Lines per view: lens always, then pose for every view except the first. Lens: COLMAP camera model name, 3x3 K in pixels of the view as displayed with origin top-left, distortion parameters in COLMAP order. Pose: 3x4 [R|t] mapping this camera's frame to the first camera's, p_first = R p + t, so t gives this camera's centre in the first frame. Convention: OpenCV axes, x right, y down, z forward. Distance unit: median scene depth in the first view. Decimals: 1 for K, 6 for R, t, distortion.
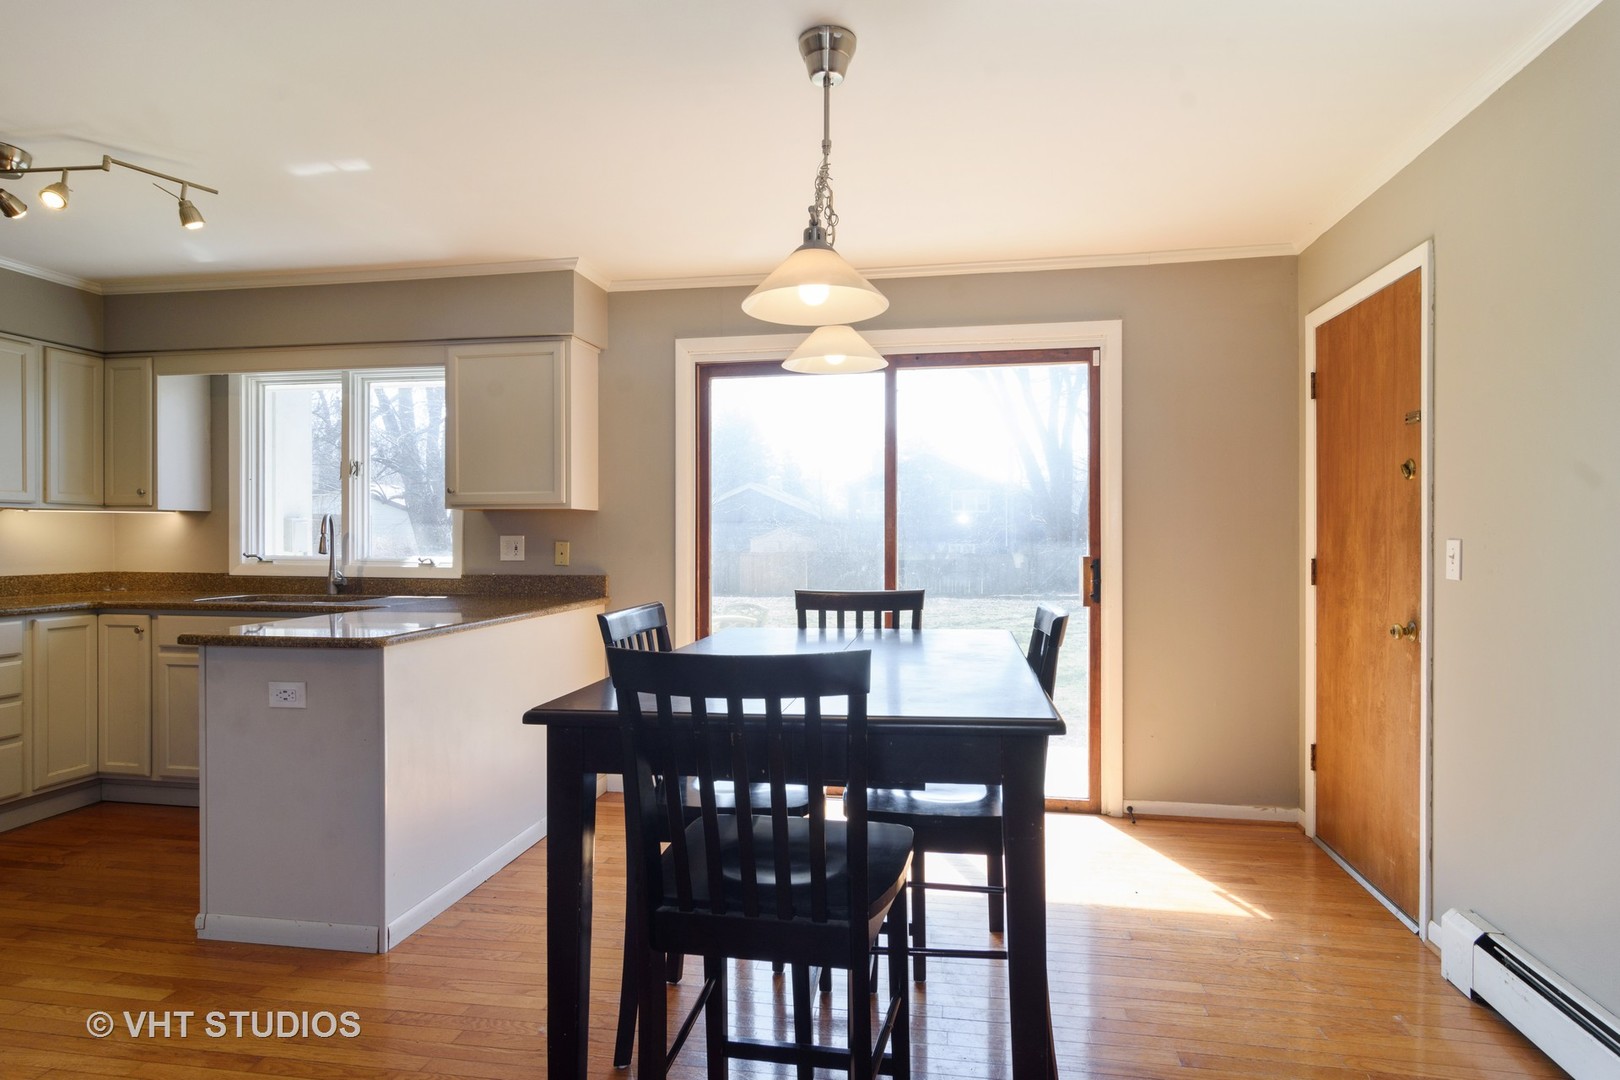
lens RADIAL K [[871.4, 0, 807.6], [0, 871.4, 544.2], [0, 0, 1]] dist [-0.001876, 0.002141]
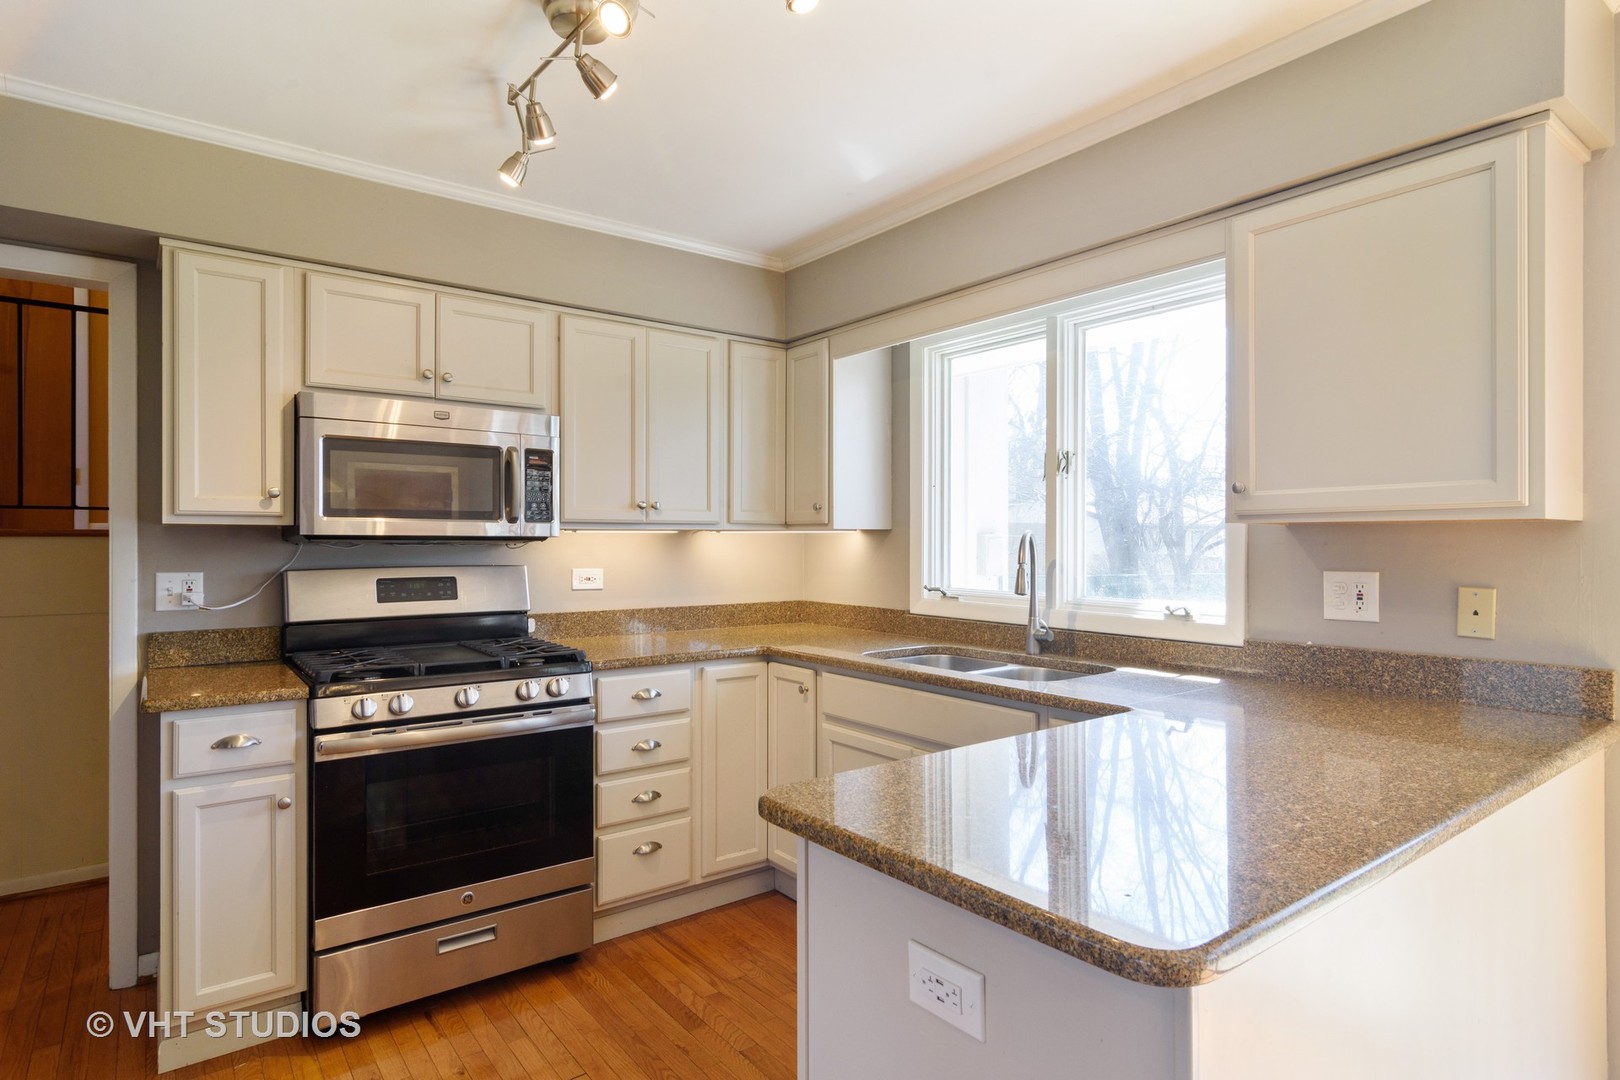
lens RADIAL K [[871.4, 0, 823.6], [0, 871.4, 543.8], [0, 0, 1]] dist [-0.001876, 0.002141]
pose [[0.746284, -0.000192, -0.665627, -0.227794], [-0.004210, 0.999979, -0.005009, -0.022379], [0.665614, 0.006541, 0.746268, 0.406964]]
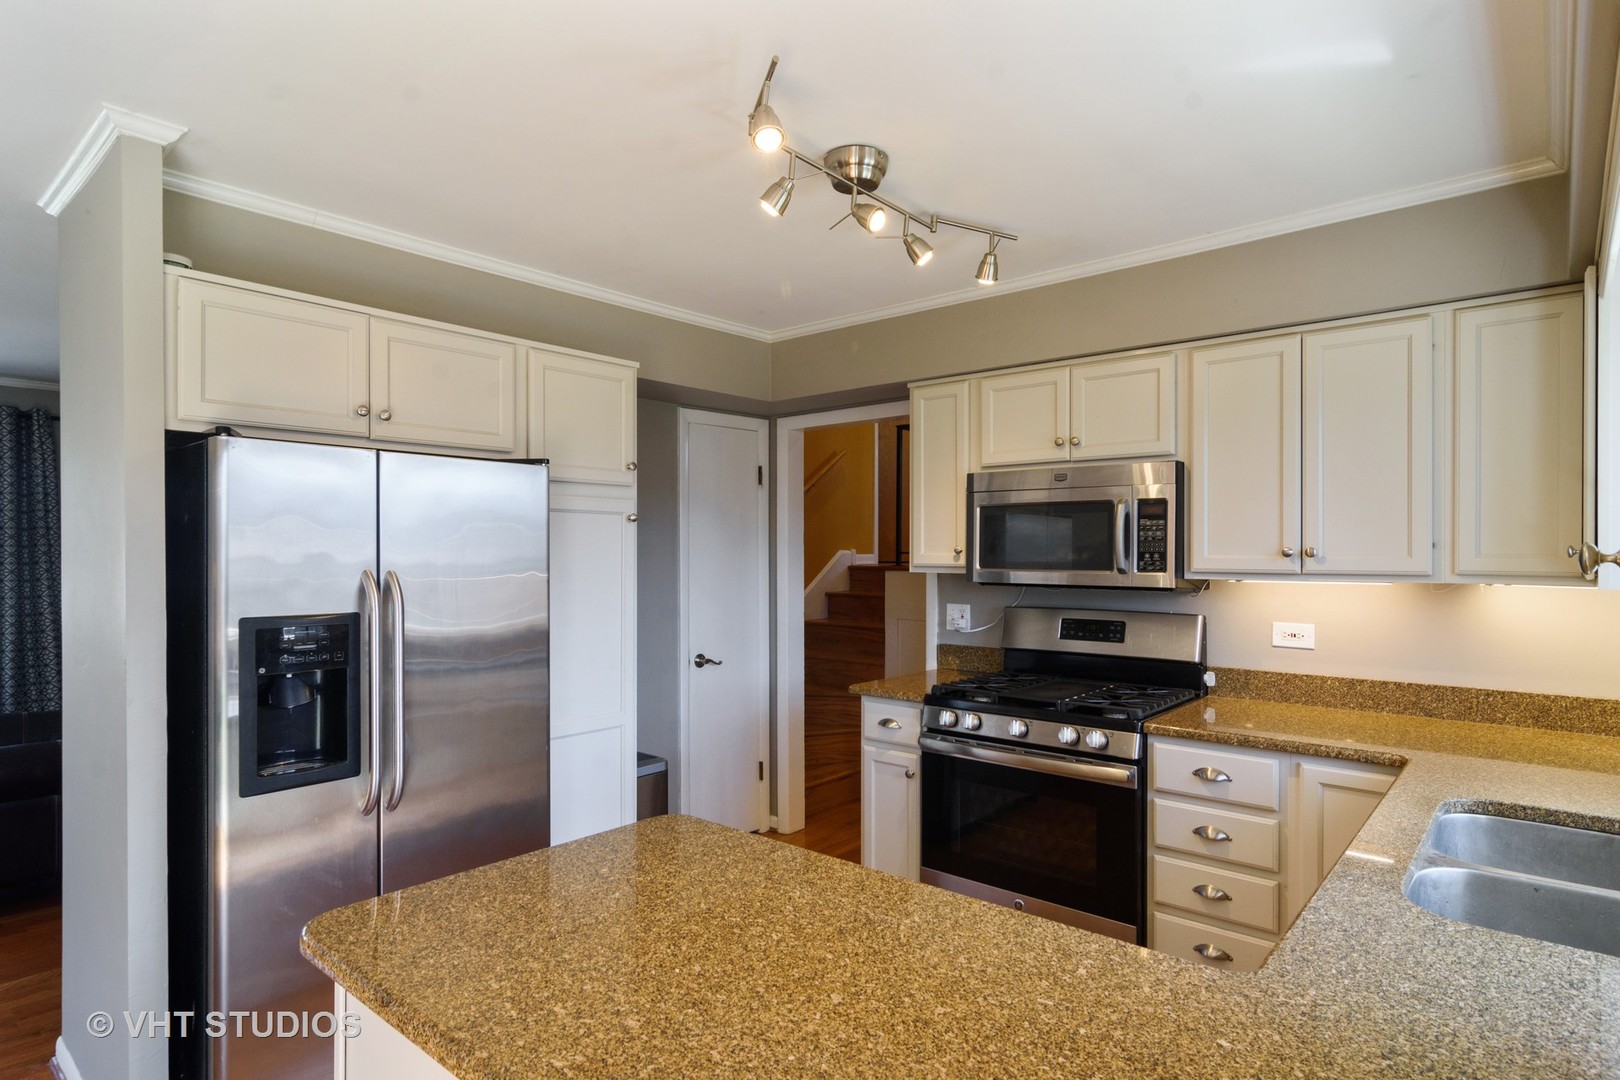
lens RADIAL K [[871.4, 0, 800.3], [0, 871.4, 553.0], [0, 0, 1]] dist [-0.001876, 0.002141]
pose [[-0.506015, -0.002102, -0.862522, -0.133725], [-0.009678, 0.999948, 0.003241, -0.056915], [0.862471, 0.009988, -0.506009, 0.877955]]
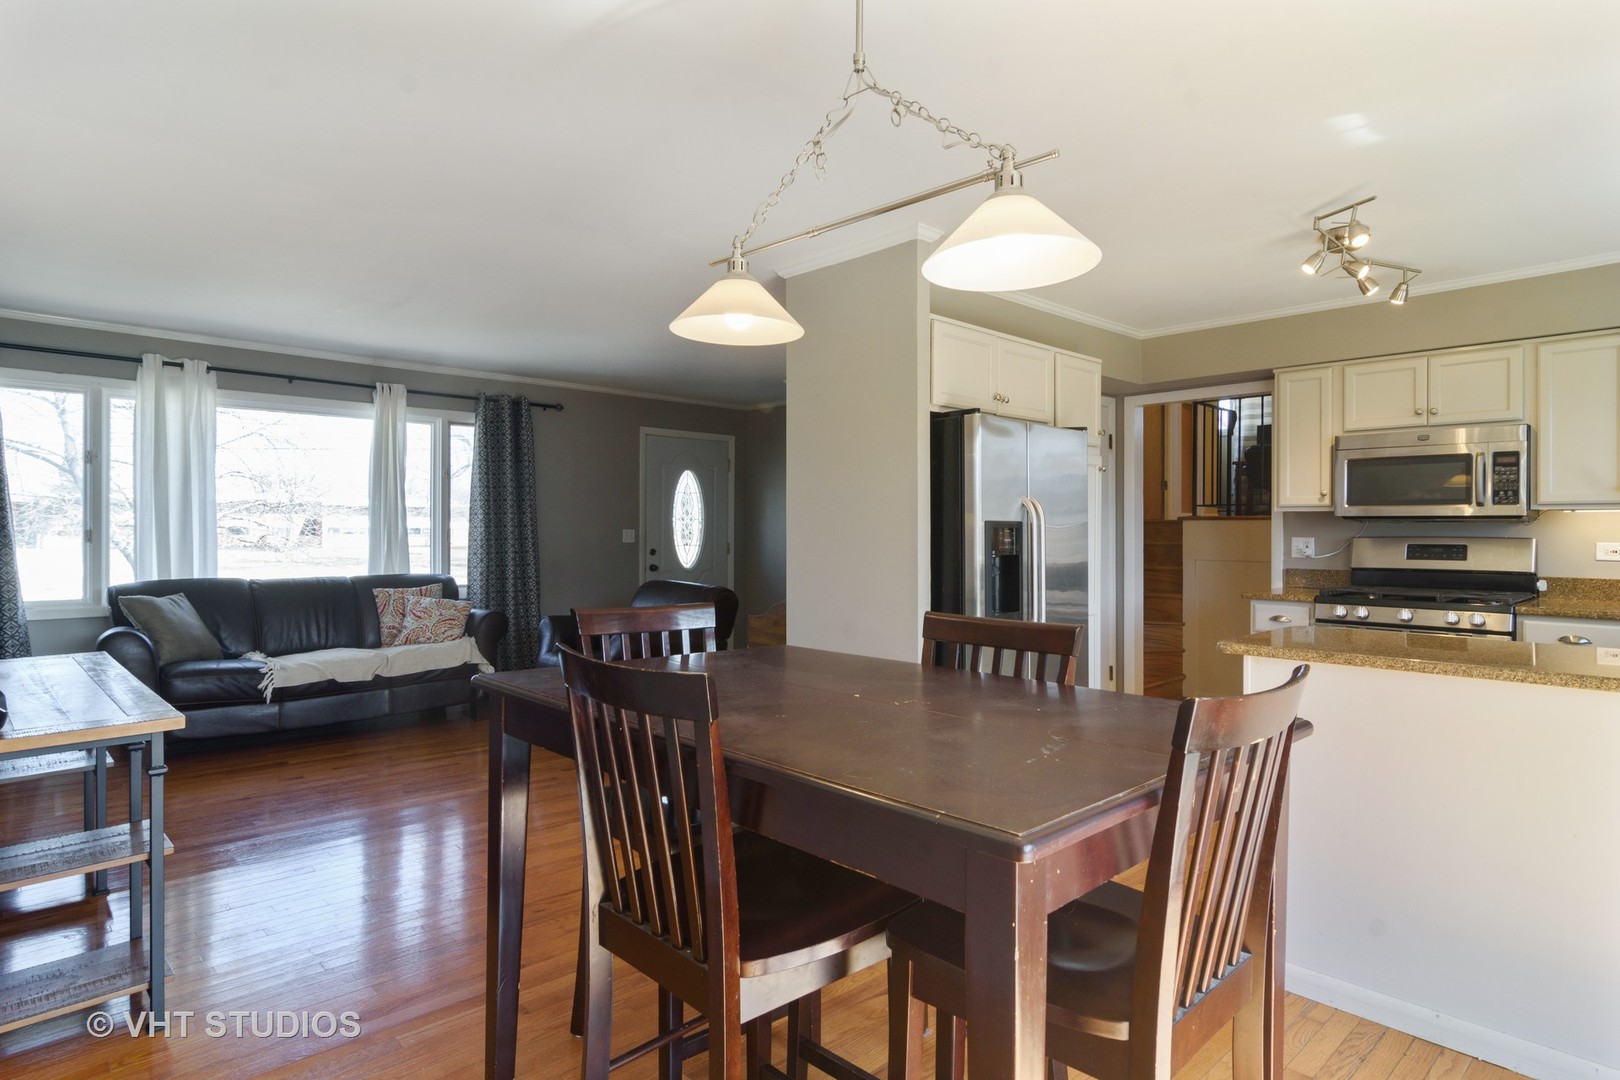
lens RADIAL K [[871.4, 0, 798.2], [0, 871.4, 528.7], [0, 0, 1]] dist [-0.001876, 0.002141]
pose [[-0.598895, -0.002679, -0.800823, 0.352538], [-0.010560, 0.999934, 0.004552, -0.012828], [0.800758, 0.011183, -0.598884, 0.723197]]
